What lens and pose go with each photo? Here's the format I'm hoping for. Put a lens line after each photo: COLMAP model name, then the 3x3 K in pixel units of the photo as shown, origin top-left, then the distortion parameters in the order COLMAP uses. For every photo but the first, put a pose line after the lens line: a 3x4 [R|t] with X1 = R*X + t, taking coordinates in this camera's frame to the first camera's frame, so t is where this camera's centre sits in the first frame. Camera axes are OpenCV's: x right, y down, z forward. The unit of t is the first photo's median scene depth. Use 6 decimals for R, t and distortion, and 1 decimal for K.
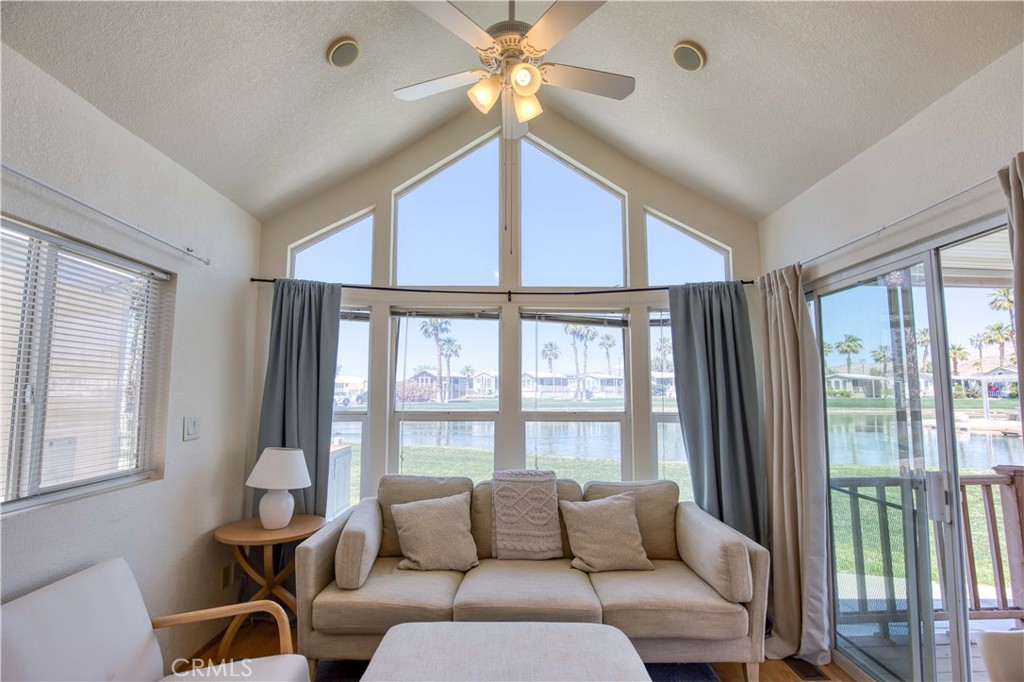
lens RADIAL K [[487.2, 0, 506.8], [0, 487.2, 345.7], [0, 0, 1]] dist [-0.028341, 0.001083]
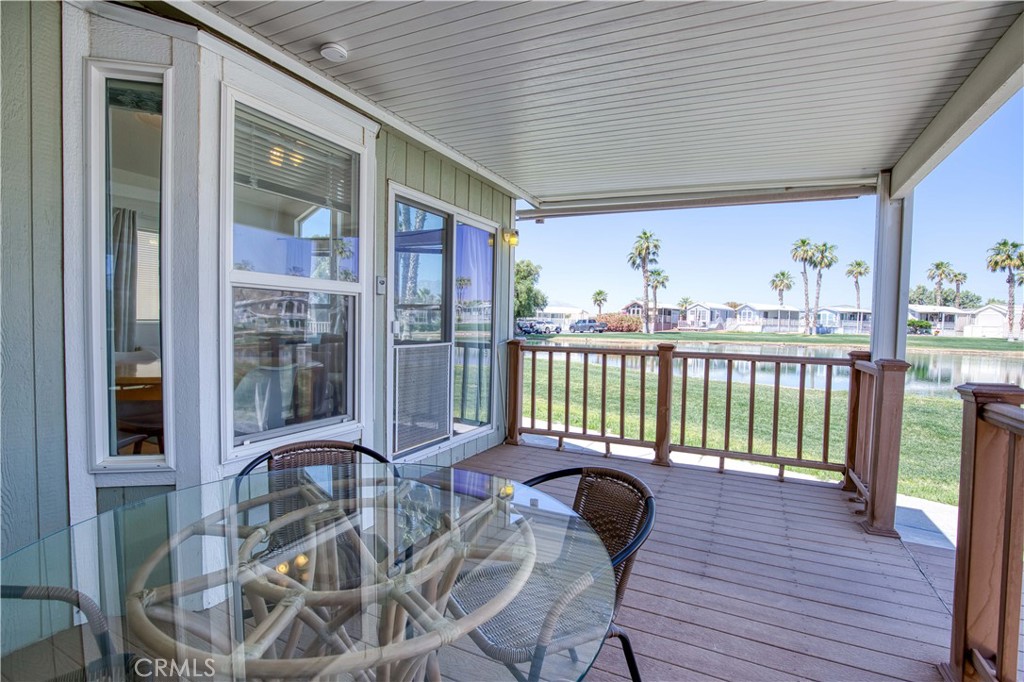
lens RADIAL K [[484.0, 0, 516.5], [0, 484.0, 345.8], [0, 0, 1]] dist [-0.030026, 0.001398]
pose [[0.897203, 0.040444, -0.439762, 1.349161], [0.020324, 0.990961, 0.132602, 0.064329], [0.441150, -0.127908, 0.888271, -0.442565]]
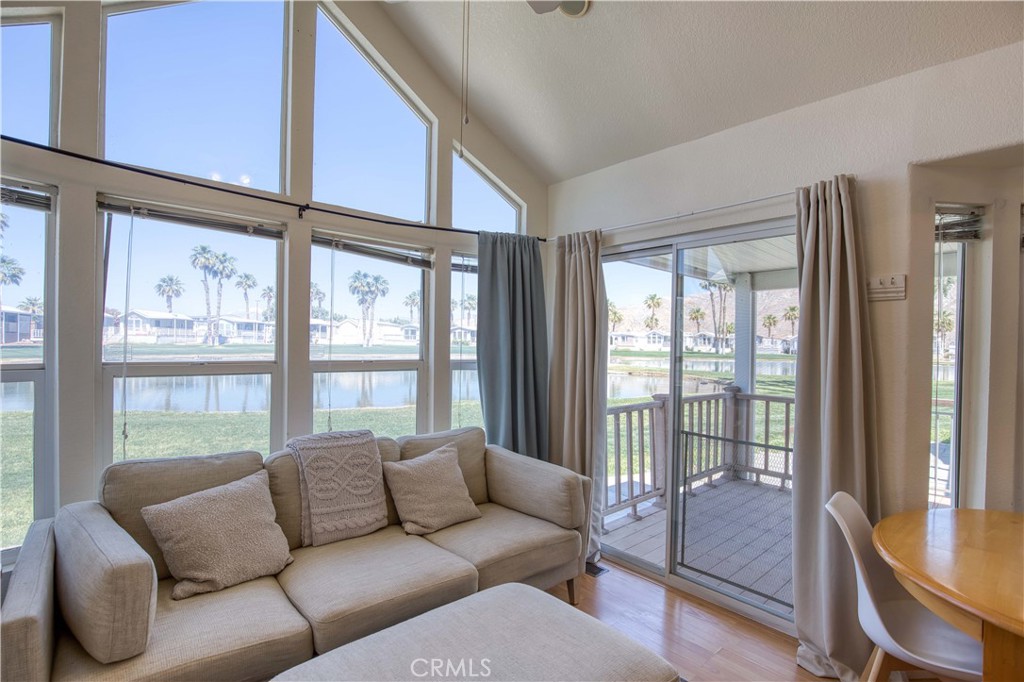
lens RADIAL K [[484.0, 0, 516.5], [0, 484.0, 345.8], [0, 0, 1]] dist [-0.030026, 0.001398]
pose [[0.746222, 0.006290, 0.665667, -0.243033], [-0.078822, 0.993756, 0.078971, 0.022348], [-0.661014, -0.111399, 0.742059, 0.197228]]
